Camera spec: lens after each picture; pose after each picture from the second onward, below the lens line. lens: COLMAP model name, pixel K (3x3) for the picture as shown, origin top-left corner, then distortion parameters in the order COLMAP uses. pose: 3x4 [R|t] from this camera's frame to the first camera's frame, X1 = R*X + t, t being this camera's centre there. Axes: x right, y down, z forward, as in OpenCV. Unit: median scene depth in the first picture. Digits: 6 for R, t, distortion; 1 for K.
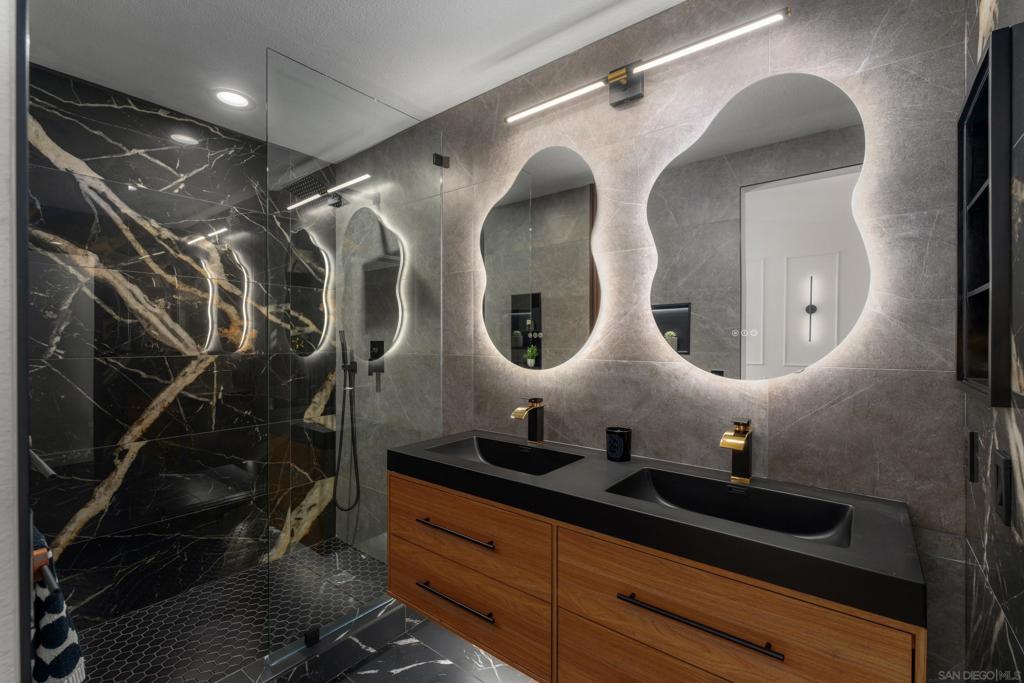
lens RADIAL K [[438.9, 0, 509.8], [0, 438.9, 342.0], [0, 0, 1]] dist [-0.004348, 0.000487]
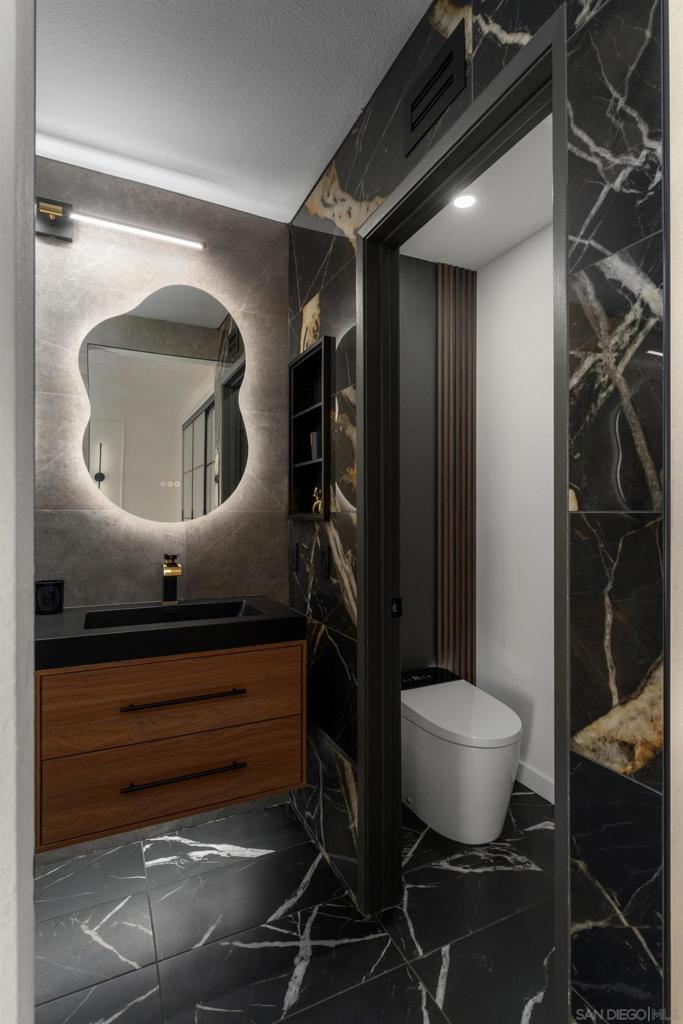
lens RADIAL K [[523.0, 0, 347.3], [0, 523.0, 512.2], [0, 0, 1]] dist [0.001037, -0.000015]
pose [[0.437607, 0.001162, 0.899165, -0.346928], [0.002380, 0.999994, -0.002450, 0.038421], [-0.899163, 0.003212, 0.437602, -0.052535]]
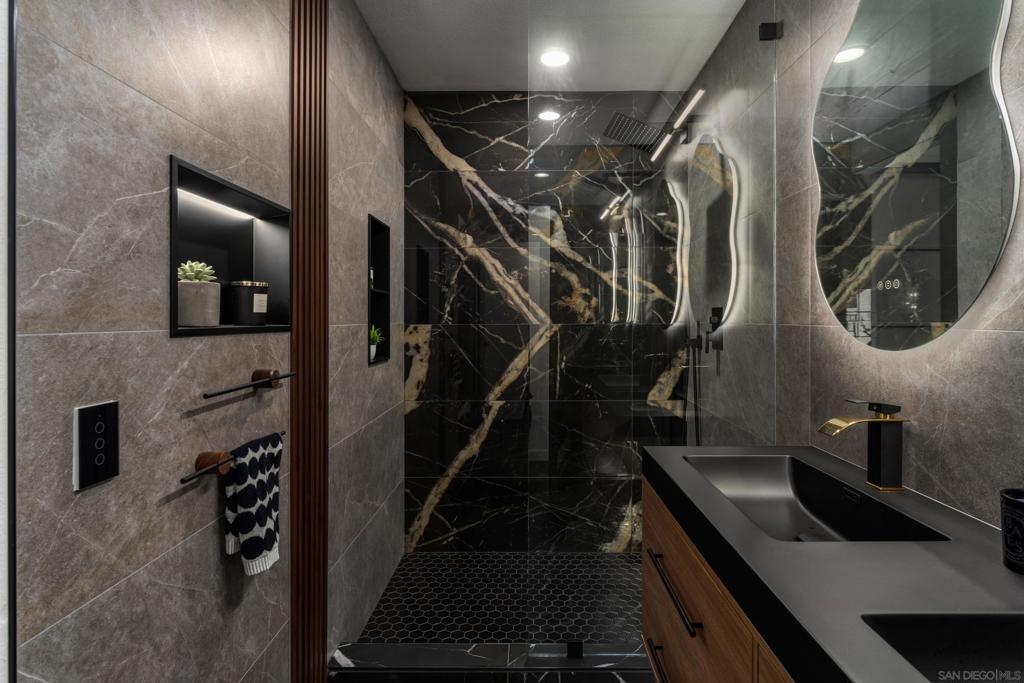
lens RADIAL K [[523.0, 0, 515.1], [0, 523.0, 318.7], [0, 0, 1]] dist [0.001037, -0.000015]
pose [[0.624269, 0.000793, -0.781209, 0.228572], [-0.002672, 0.999996, -0.001120, 0.023077], [0.781205, 0.002787, 0.624269, 0.218508]]
